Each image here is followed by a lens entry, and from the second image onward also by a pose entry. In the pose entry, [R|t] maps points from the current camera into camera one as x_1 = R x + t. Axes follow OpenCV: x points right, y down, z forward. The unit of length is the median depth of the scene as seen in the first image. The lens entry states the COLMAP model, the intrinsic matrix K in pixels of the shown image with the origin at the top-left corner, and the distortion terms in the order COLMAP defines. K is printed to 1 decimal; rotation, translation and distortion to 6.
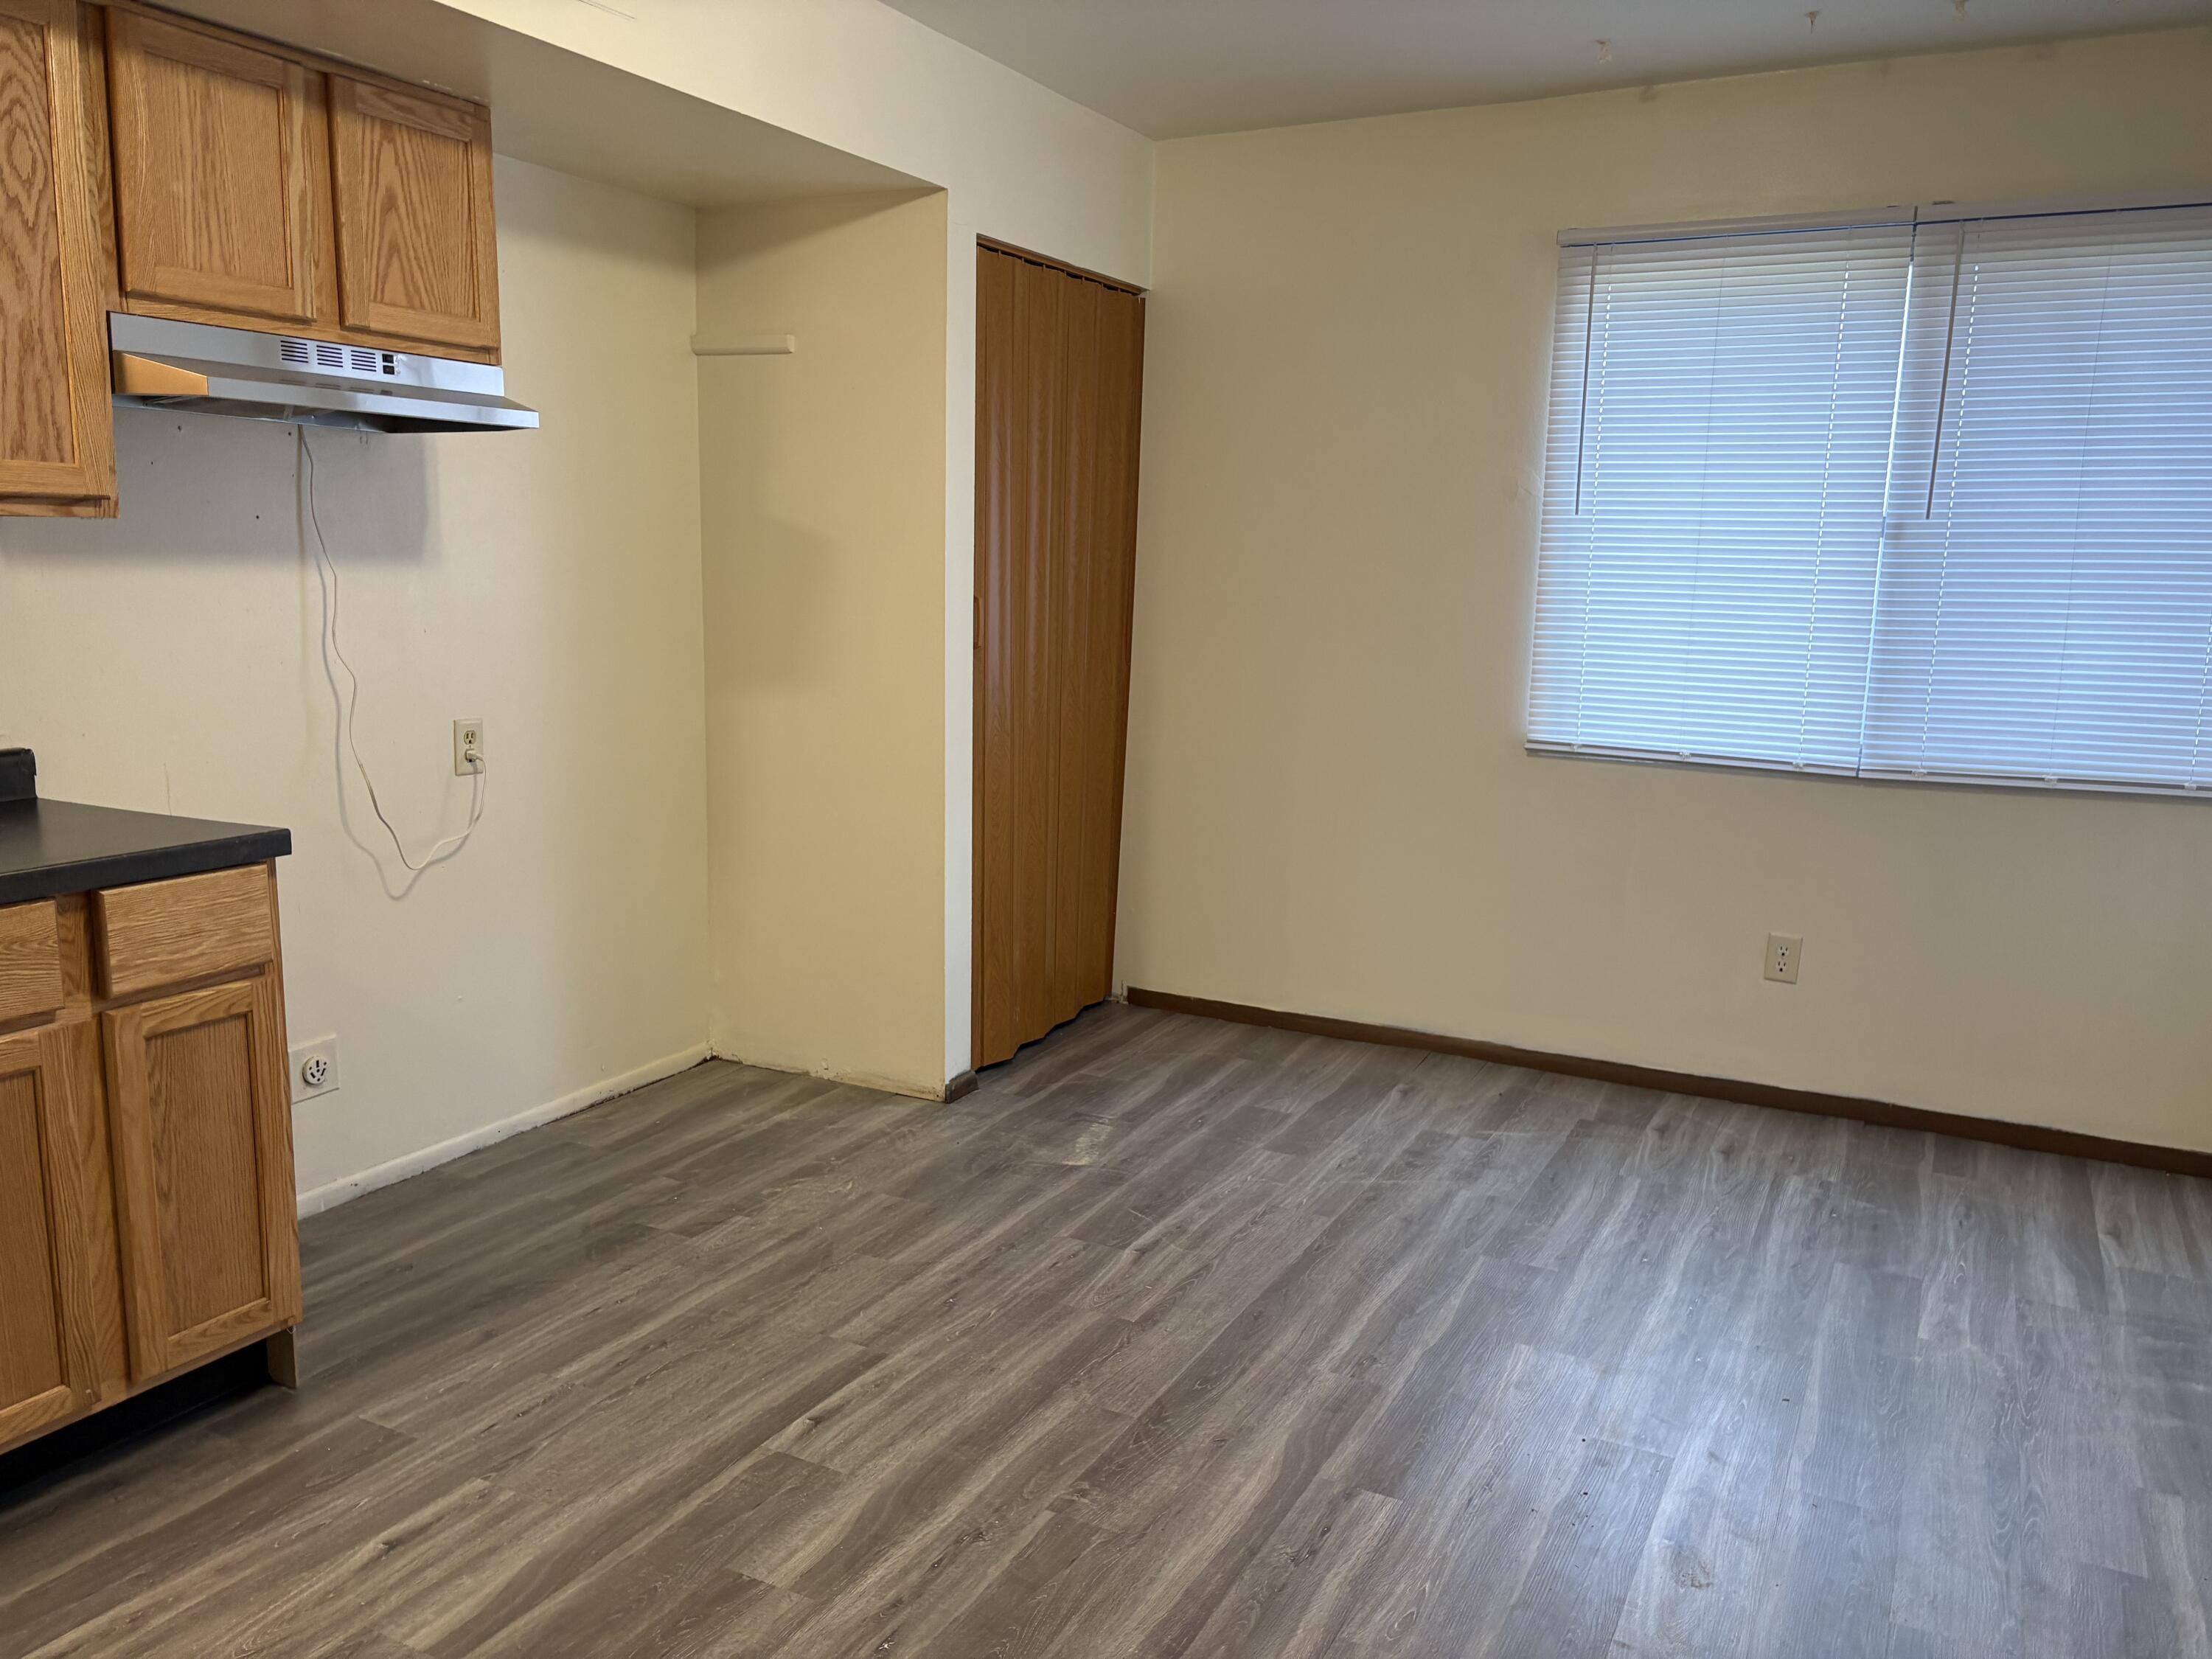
lens RADIAL K [[1685.4, 0, 1101.4], [0, 1685.4, 832.4], [0, 0, 1]] dist [0.033483, -0.027425]
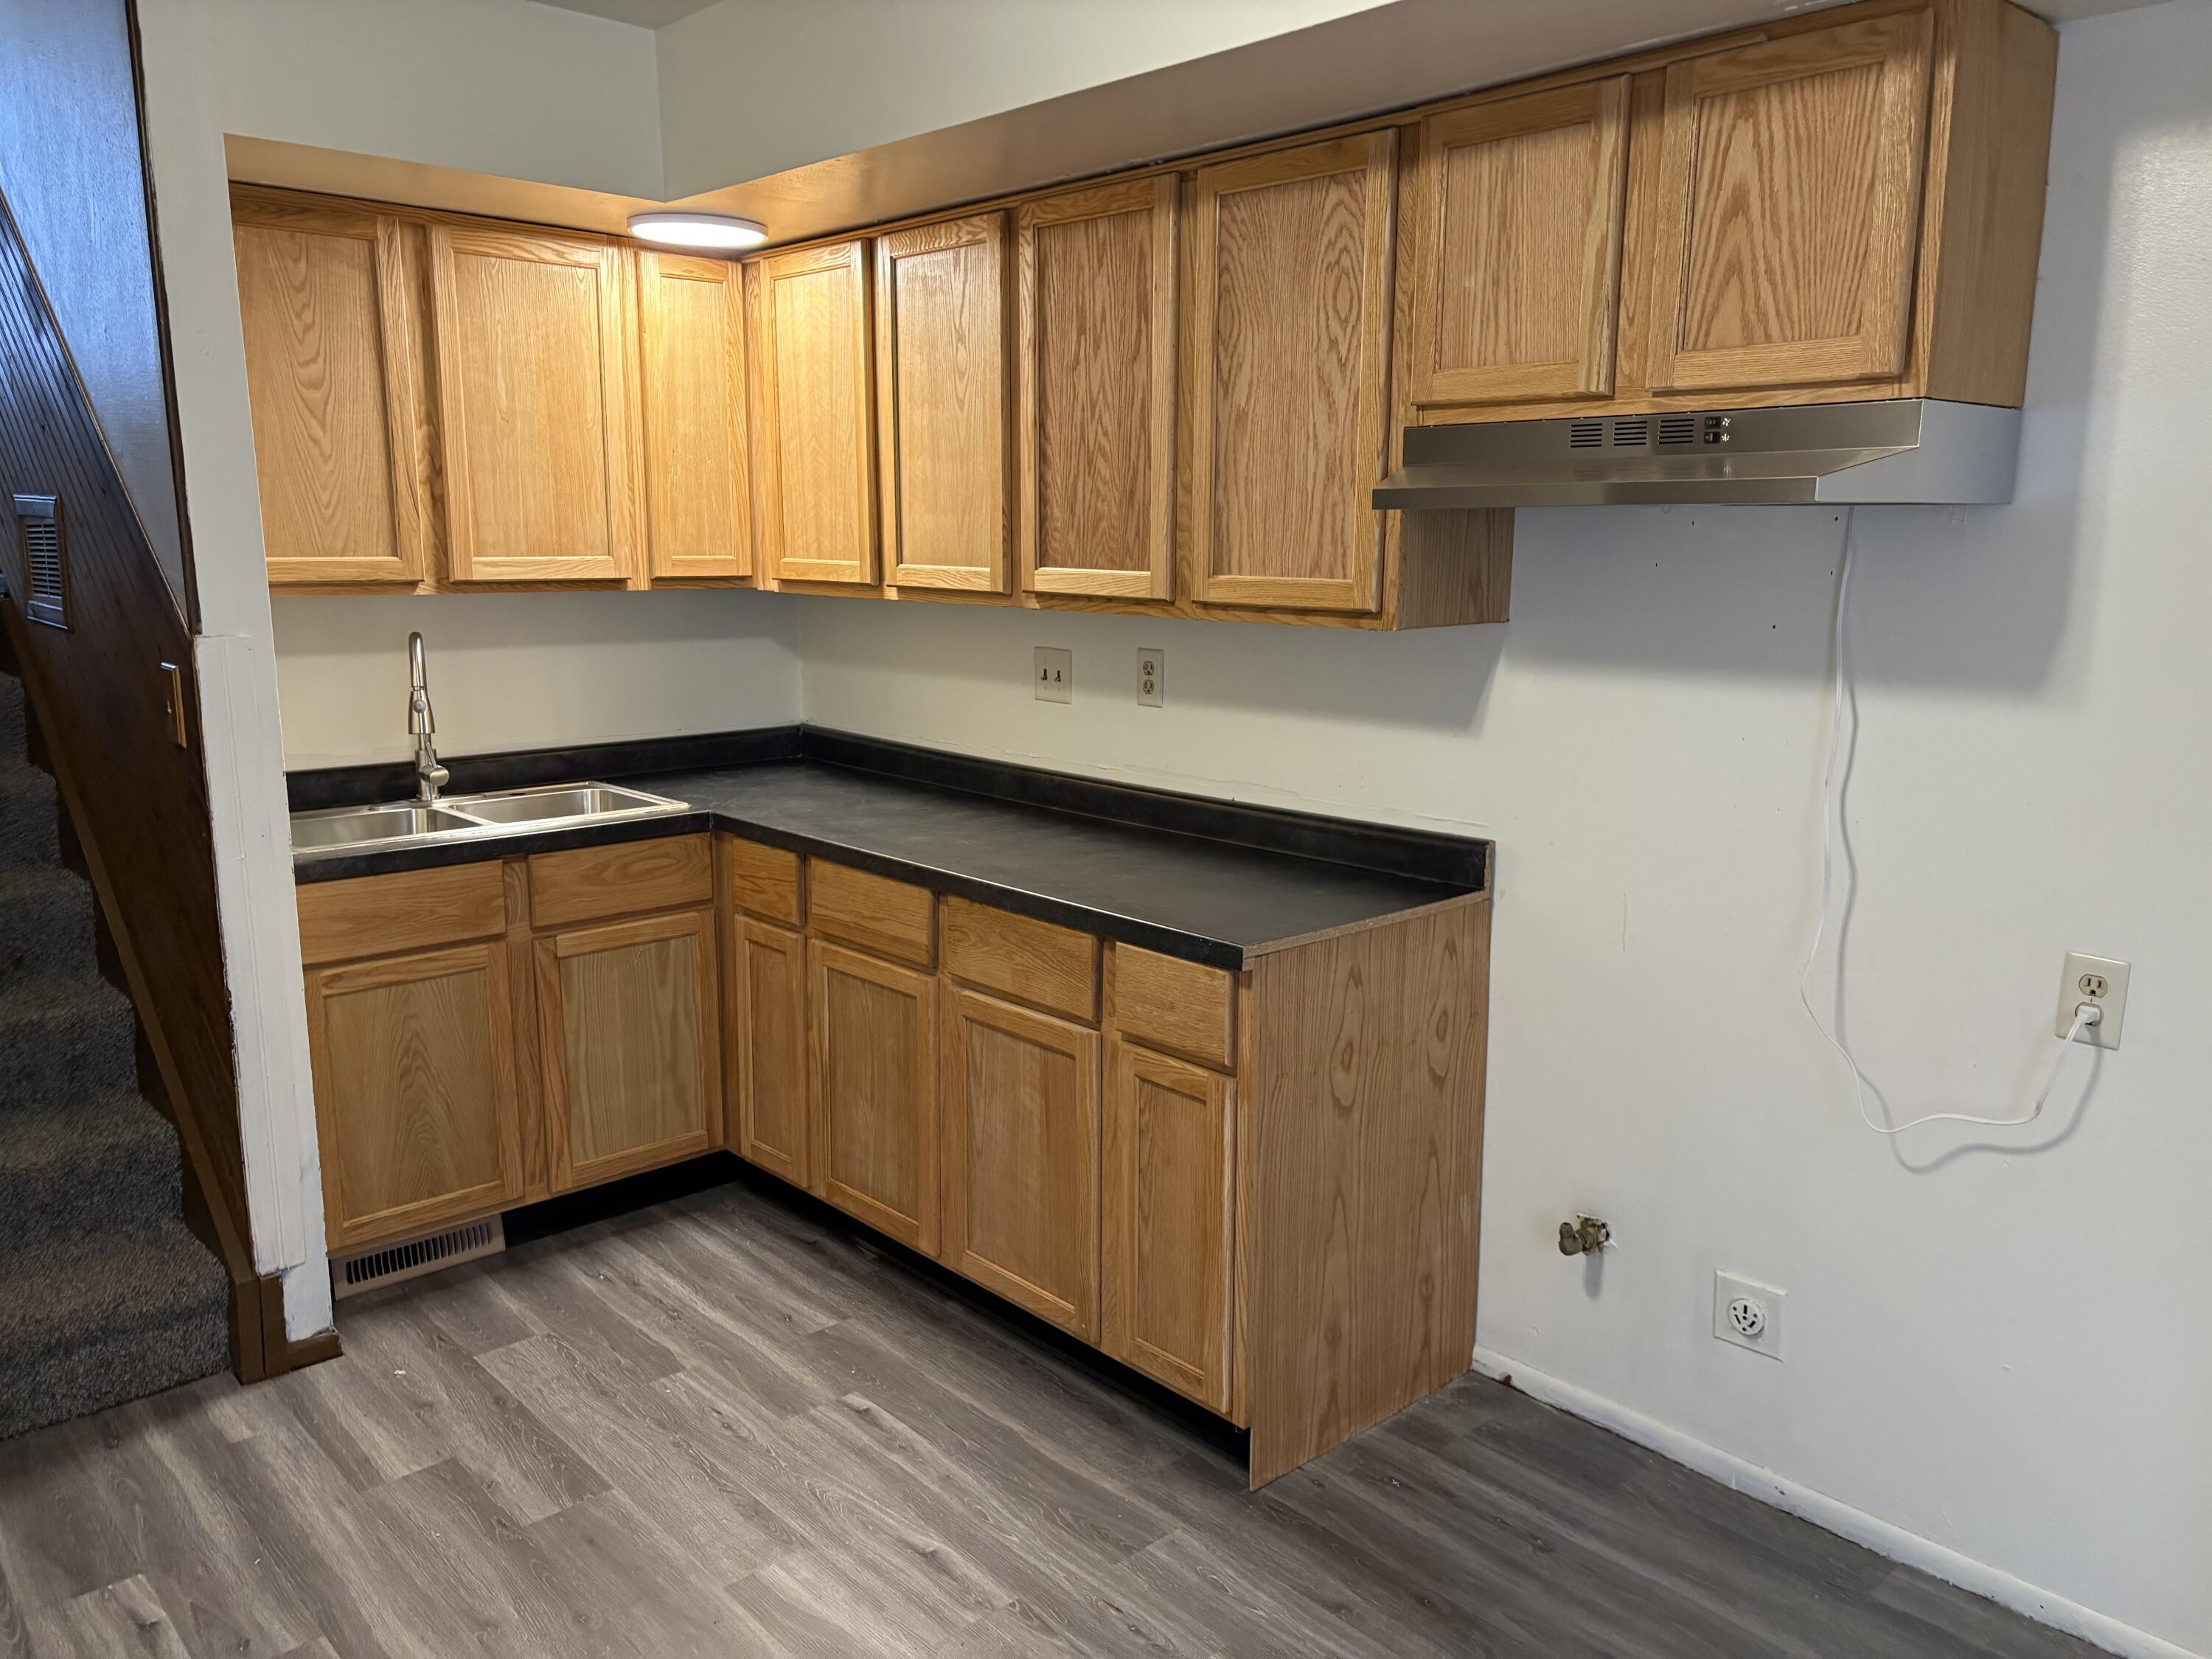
lens RADIAL K [[1685.4, 0, 1098.0], [0, 1685.4, 832.9], [0, 0, 1]] dist [0.033483, -0.027425]
pose [[-0.349890, 0.153528, -0.924125, 0.429615], [-0.157816, 0.962720, 0.219692, -0.257245], [0.923402, 0.222710, -0.312617, 1.158399]]
